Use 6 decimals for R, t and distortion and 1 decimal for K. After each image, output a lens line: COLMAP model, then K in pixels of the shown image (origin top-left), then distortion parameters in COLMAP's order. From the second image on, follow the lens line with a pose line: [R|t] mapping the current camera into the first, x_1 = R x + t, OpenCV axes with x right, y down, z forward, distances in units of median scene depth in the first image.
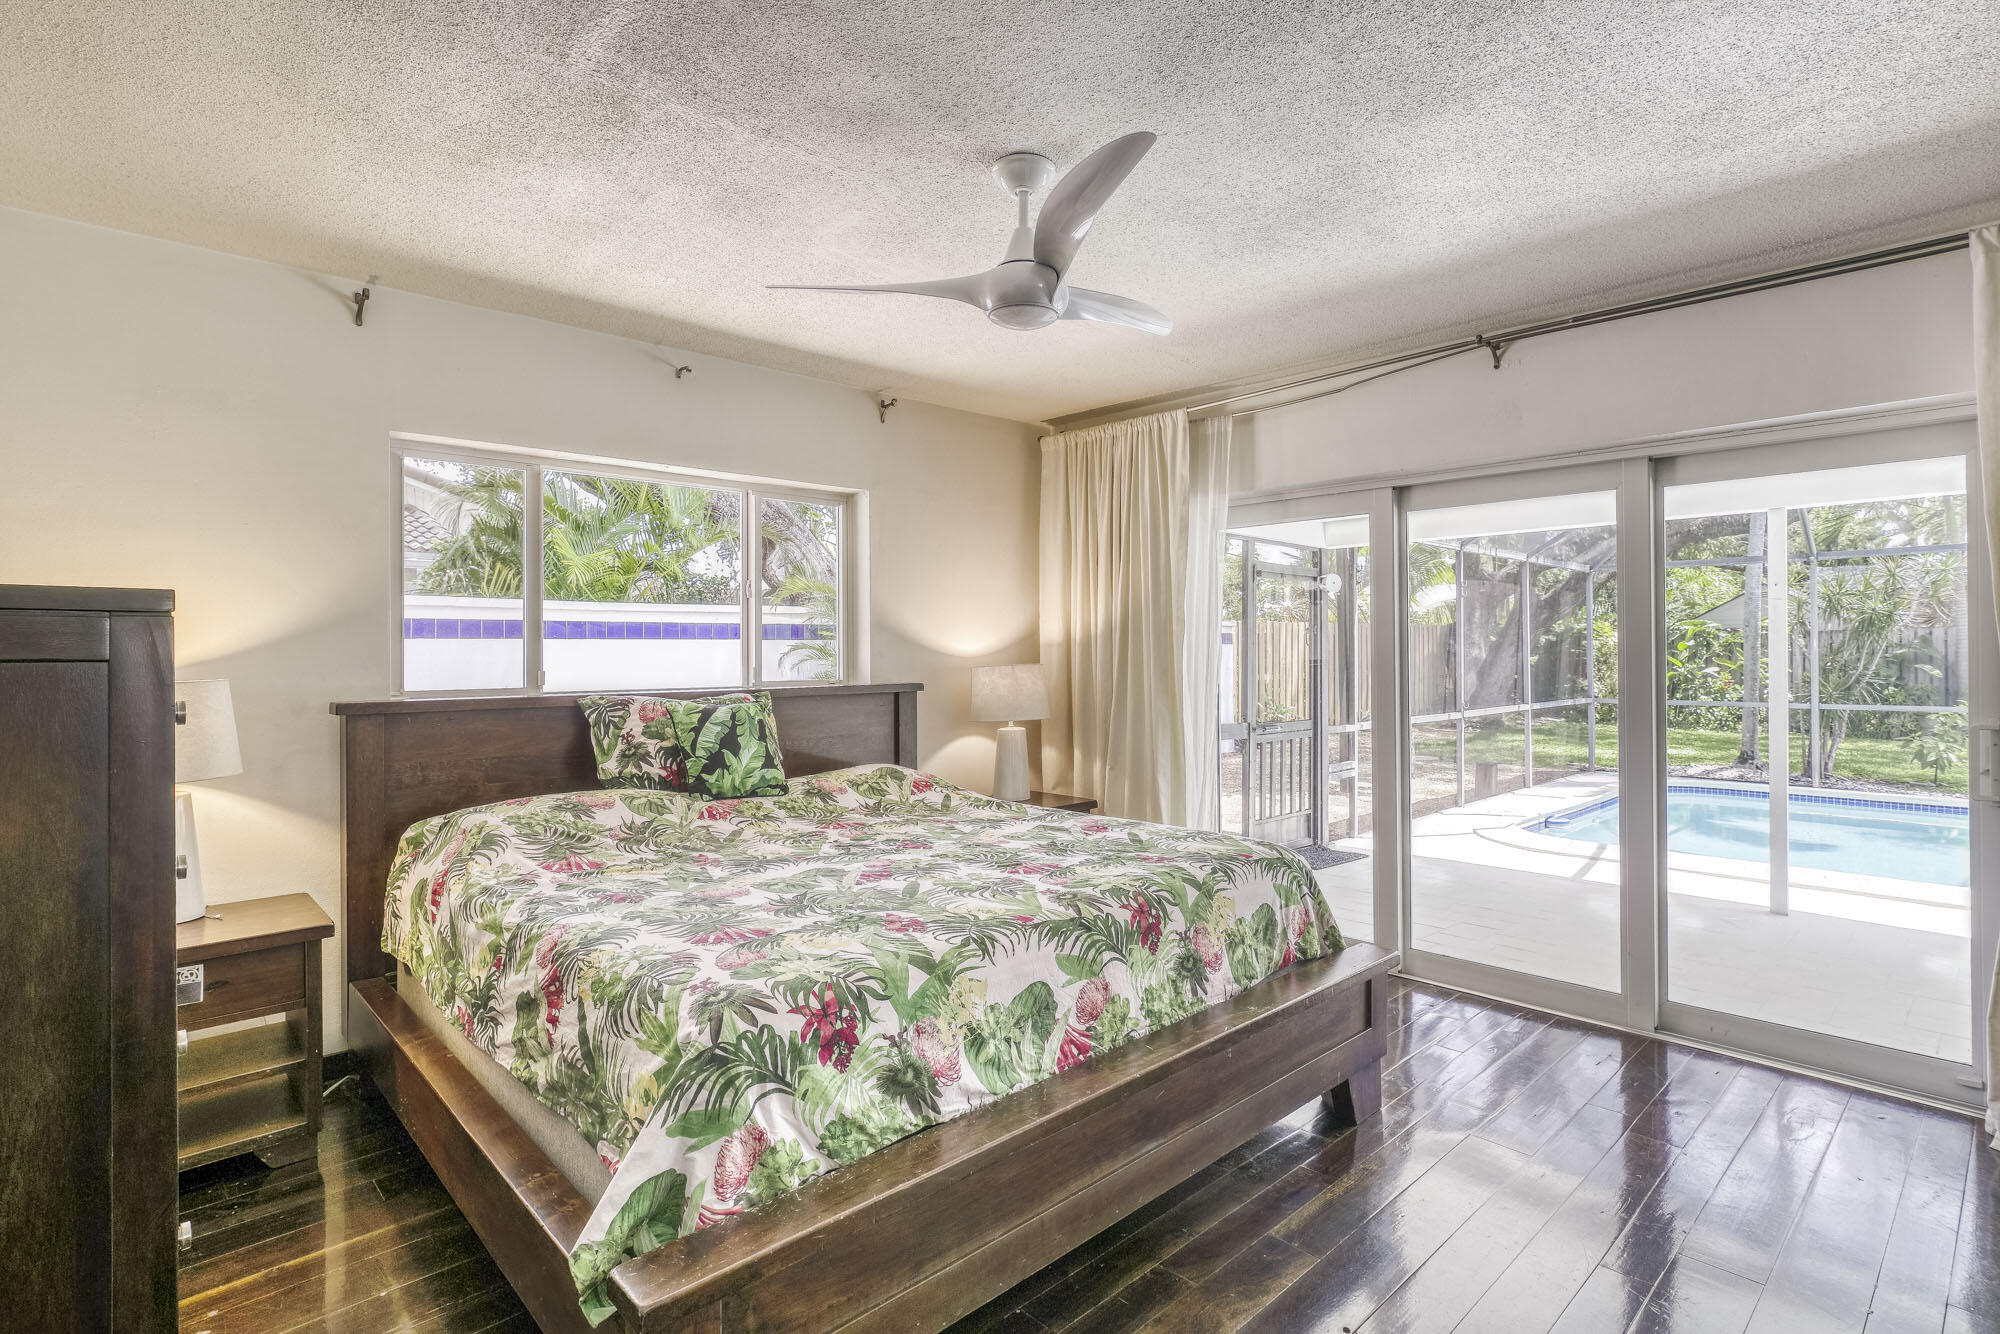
lens RADIAL K [[987.6, 0, 998.0], [0, 987.6, 651.3], [0, 0, 1]] dist [-0.009142, 0.002827]
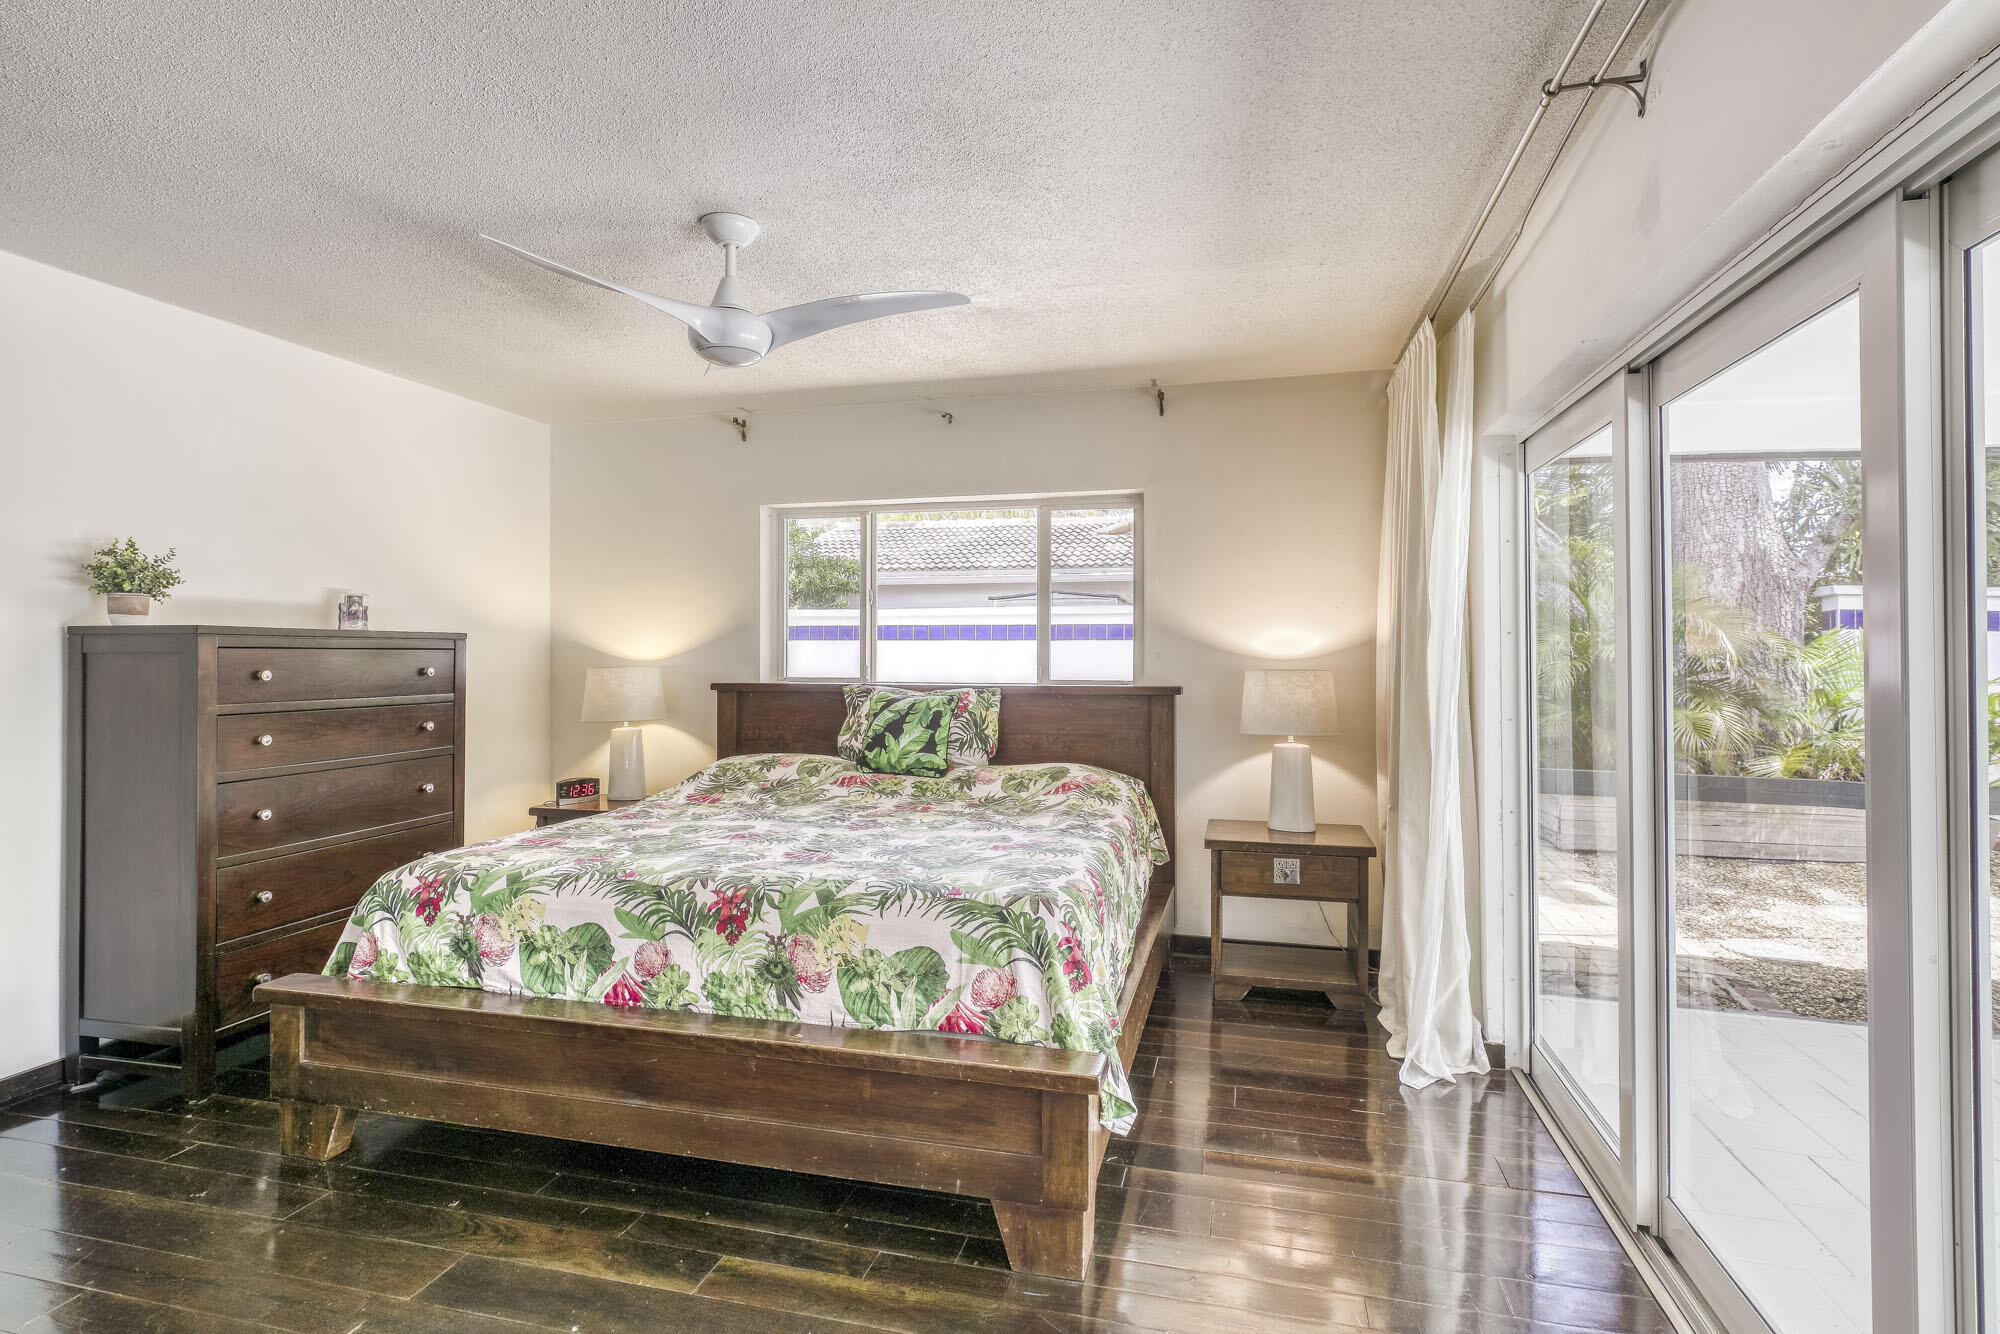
lens RADIAL K [[987.6, 0, 997.0], [0, 987.6, 652.2], [0, 0, 1]] dist [-0.009142, 0.002827]
pose [[0.535201, 0.004802, -0.844711, 1.191644], [-0.002394, 0.999988, 0.004168, -0.005595], [0.844721, -0.000209, 0.535206, 0.686485]]
